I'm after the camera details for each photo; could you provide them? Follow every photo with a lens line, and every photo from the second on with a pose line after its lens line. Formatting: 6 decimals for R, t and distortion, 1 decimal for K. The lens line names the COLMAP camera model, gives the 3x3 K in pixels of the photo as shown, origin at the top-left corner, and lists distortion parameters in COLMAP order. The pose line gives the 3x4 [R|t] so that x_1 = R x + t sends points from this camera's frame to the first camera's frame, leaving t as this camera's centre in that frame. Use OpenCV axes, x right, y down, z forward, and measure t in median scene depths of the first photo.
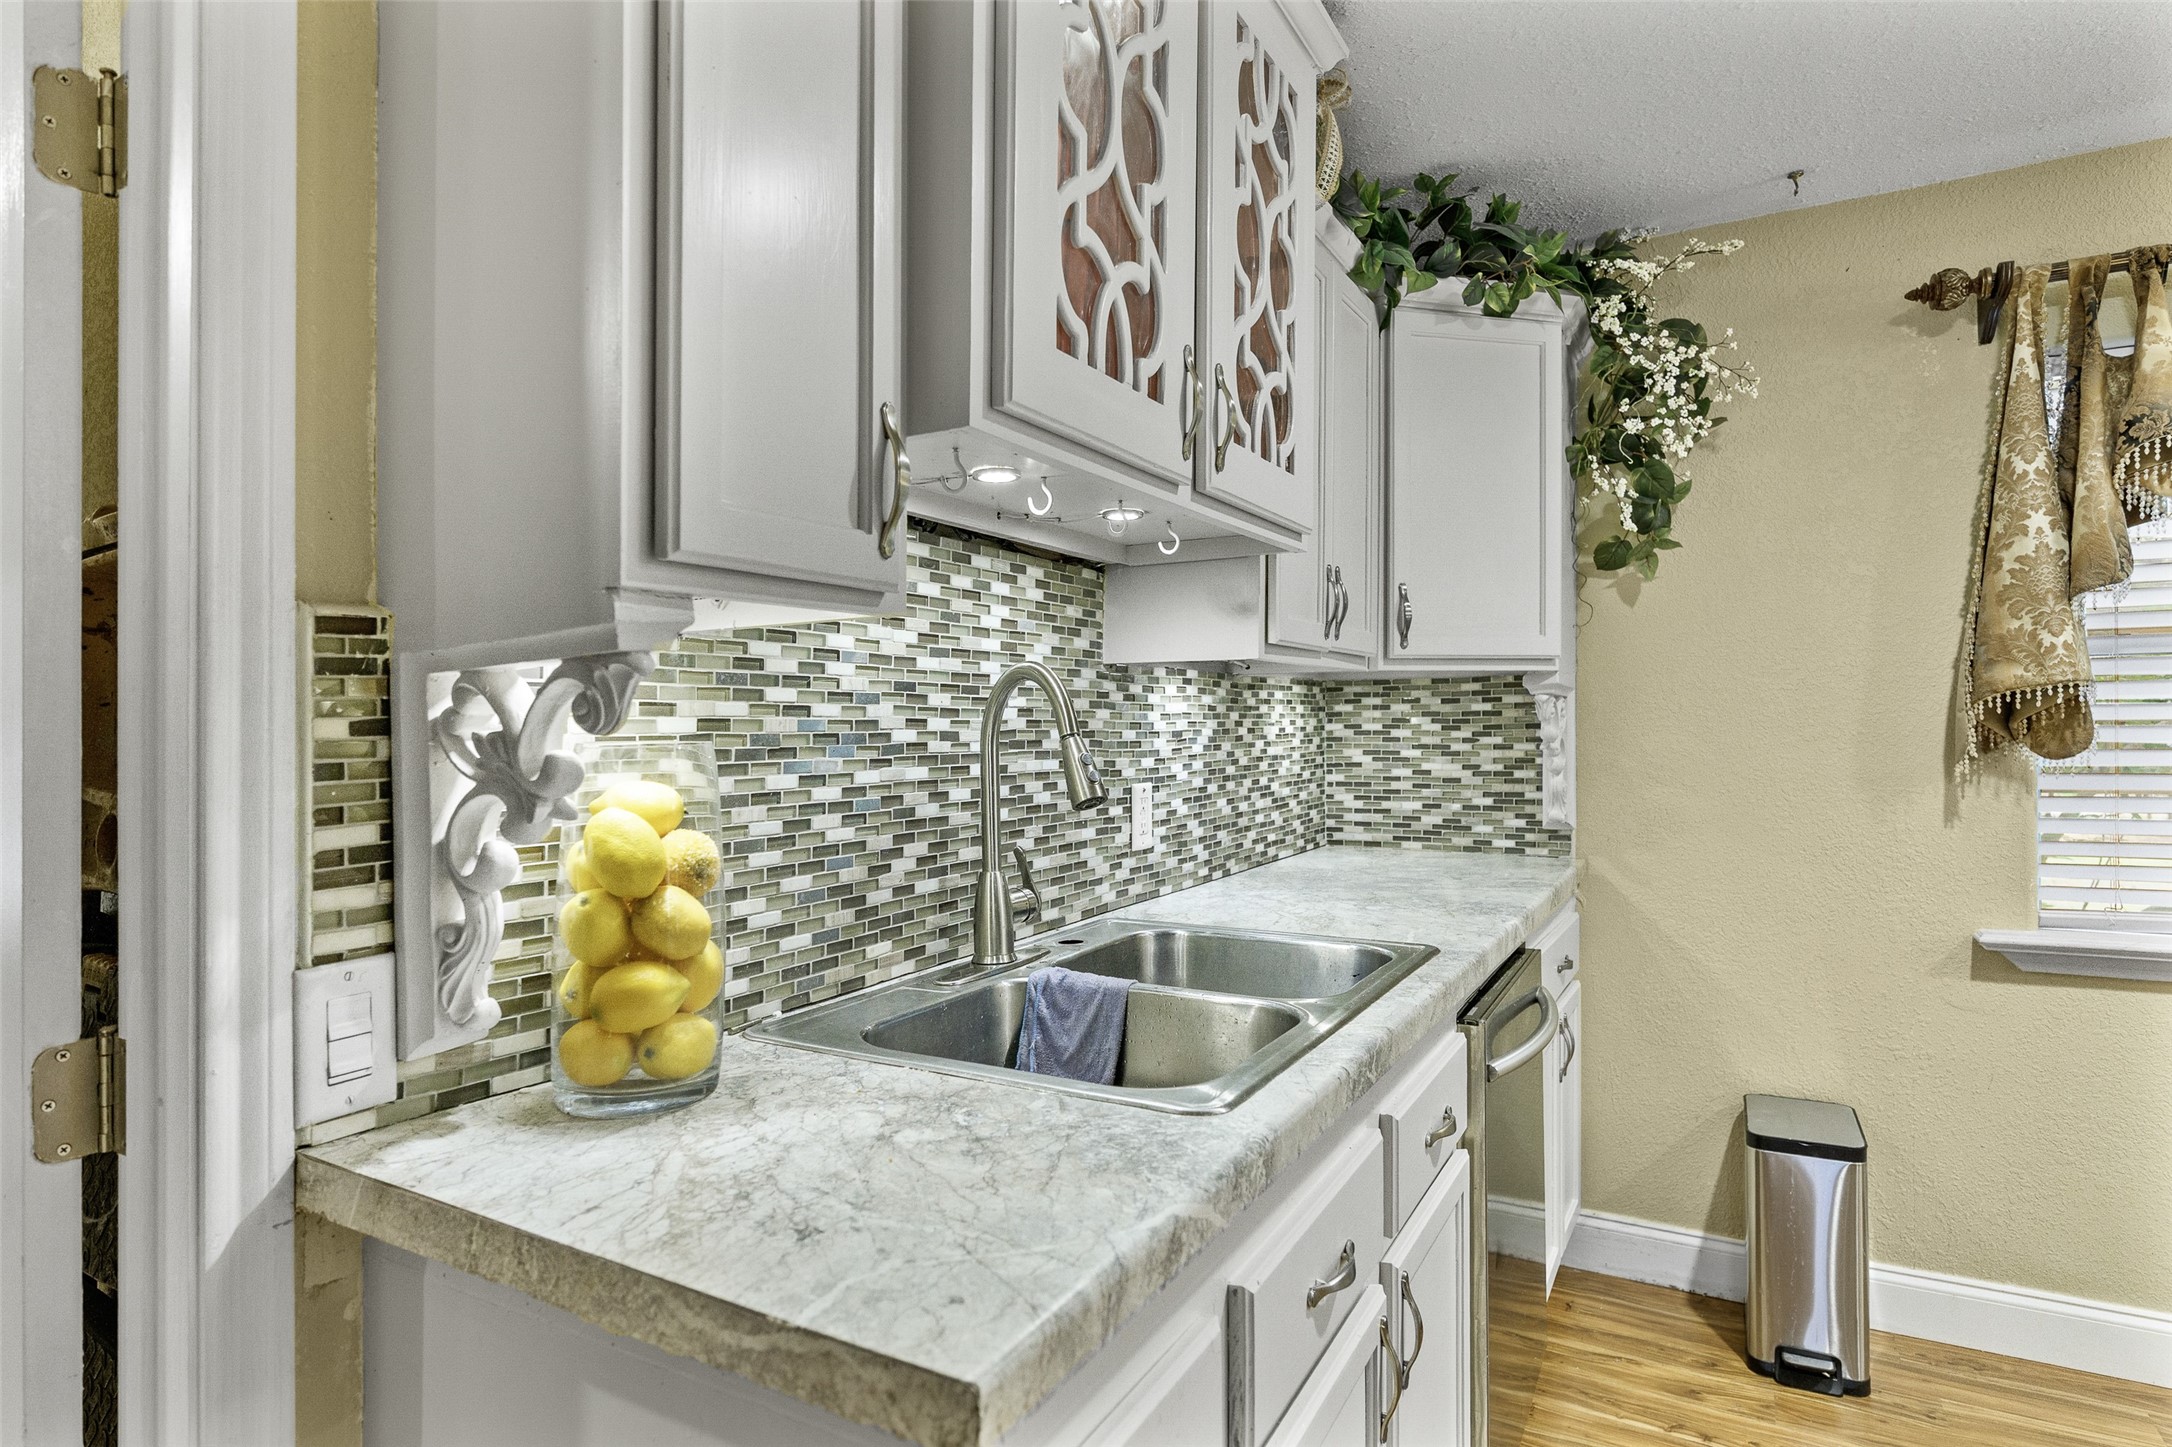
lens RADIAL K [[1111.4, 0, 1106.2], [0, 1111.4, 732.7], [0, 0, 1]] dist [-0.004468, -0.000241]
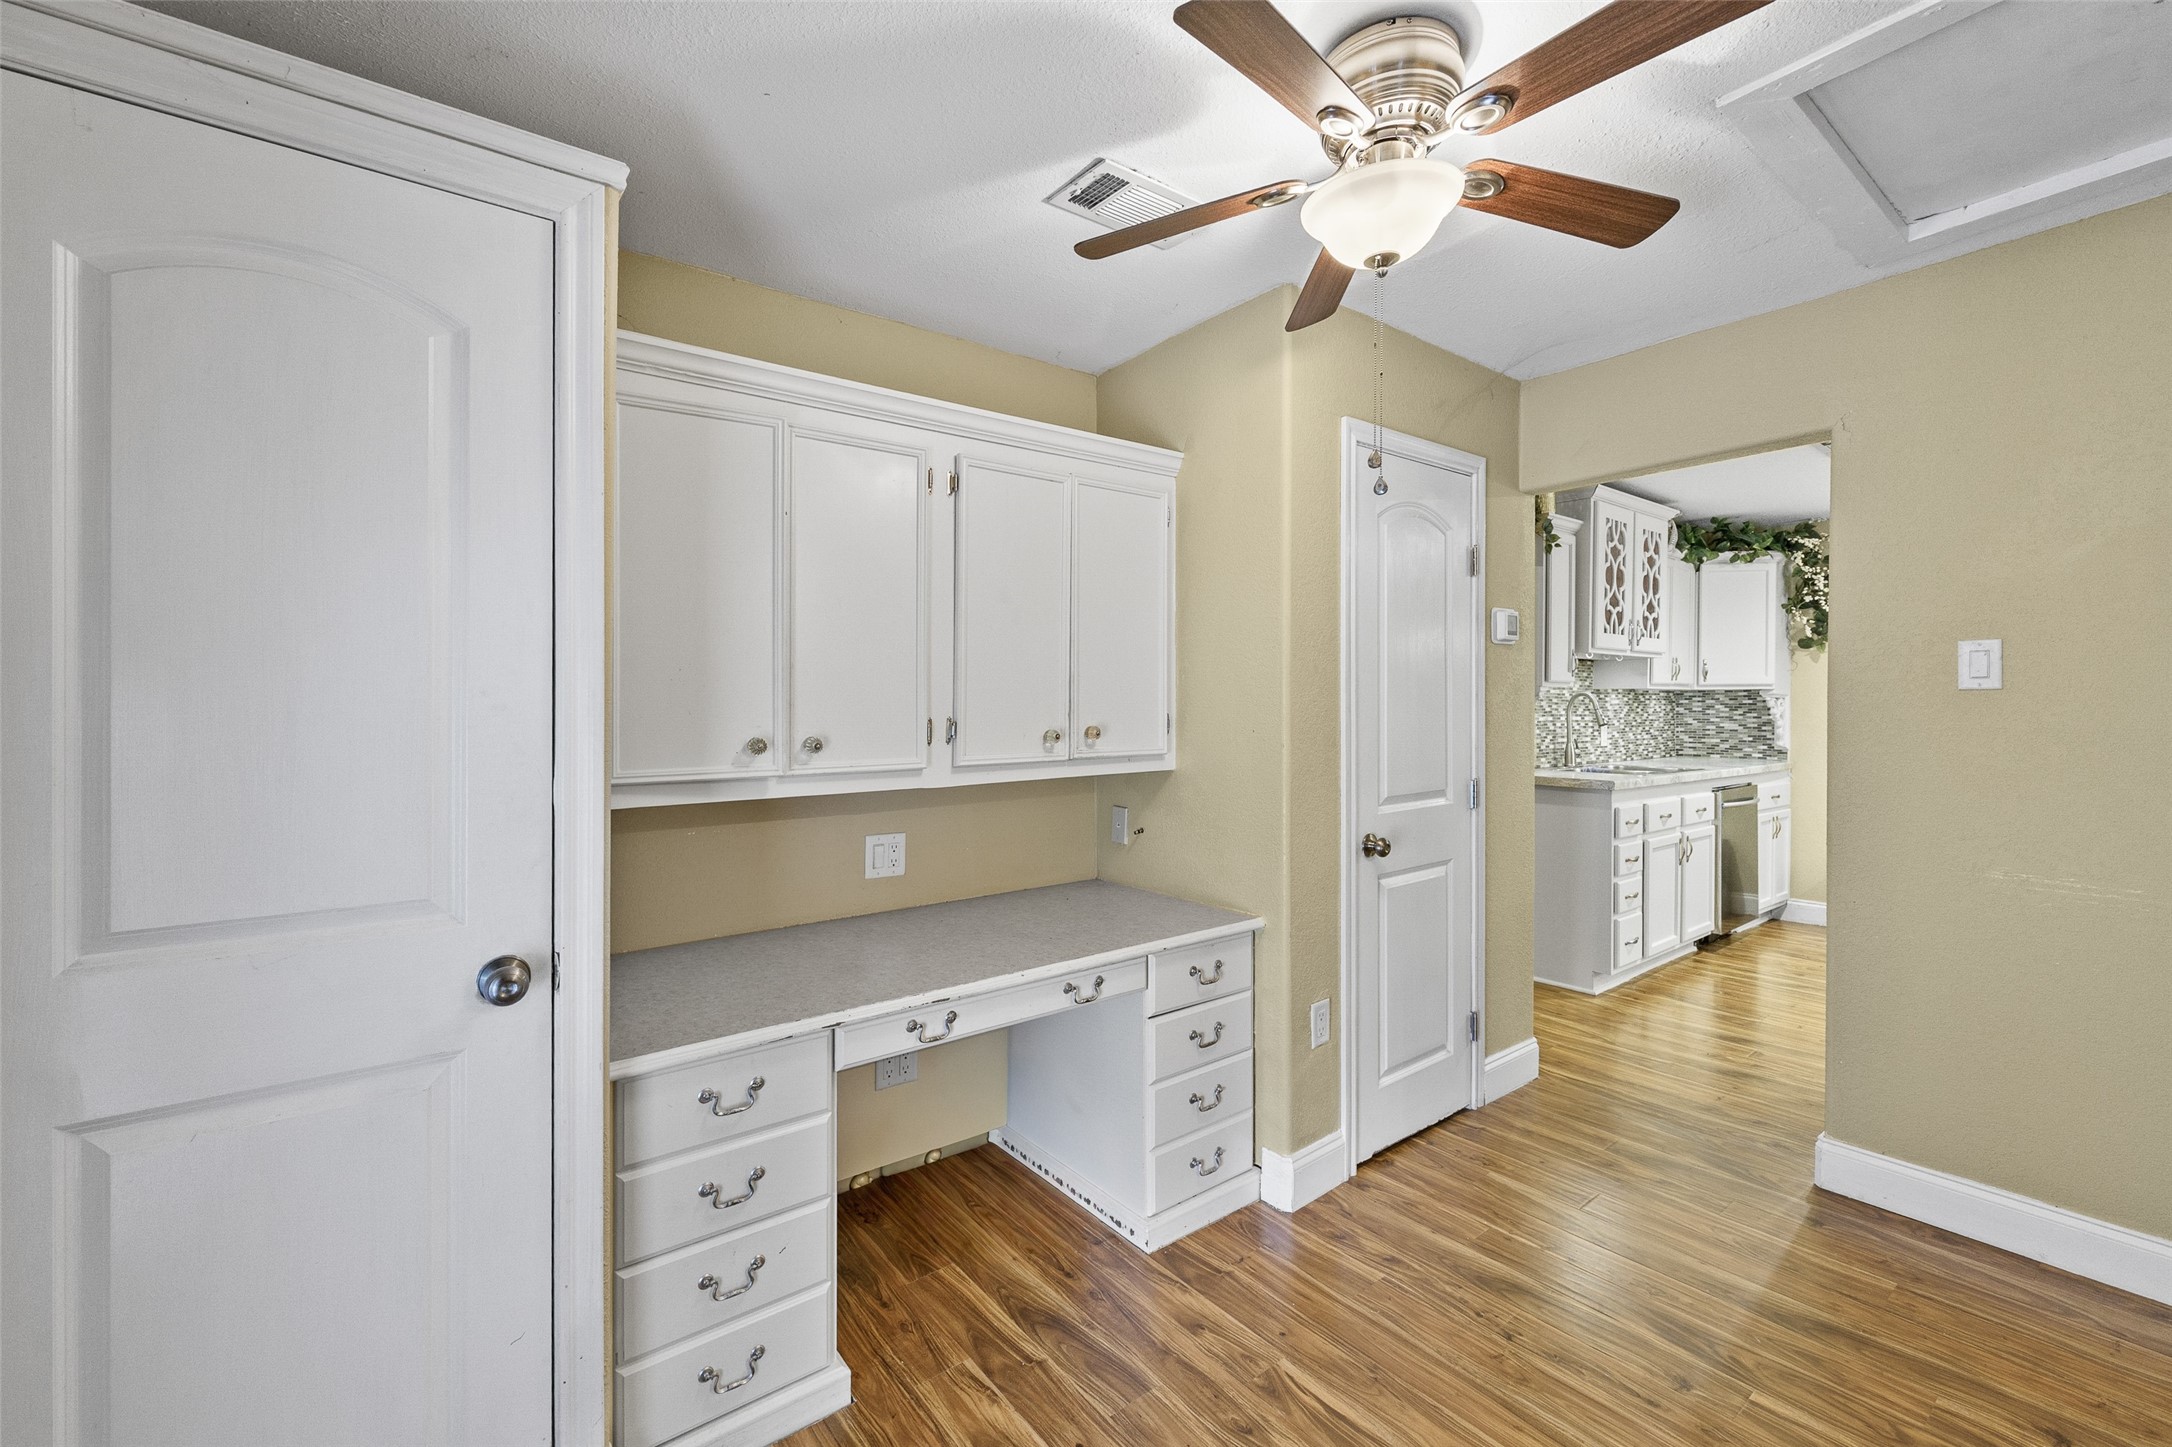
lens RADIAL K [[899.6, 0, 1083.8], [0, 899.6, 710.9], [0, 0, 1]] dist [-0.002209, 0.001204]
pose [[0.917118, 0.007824, -0.398539, -0.262700], [-0.009772, 0.999948, -0.002856, 0.021003], [0.398496, 0.006514, 0.917147, -1.671806]]
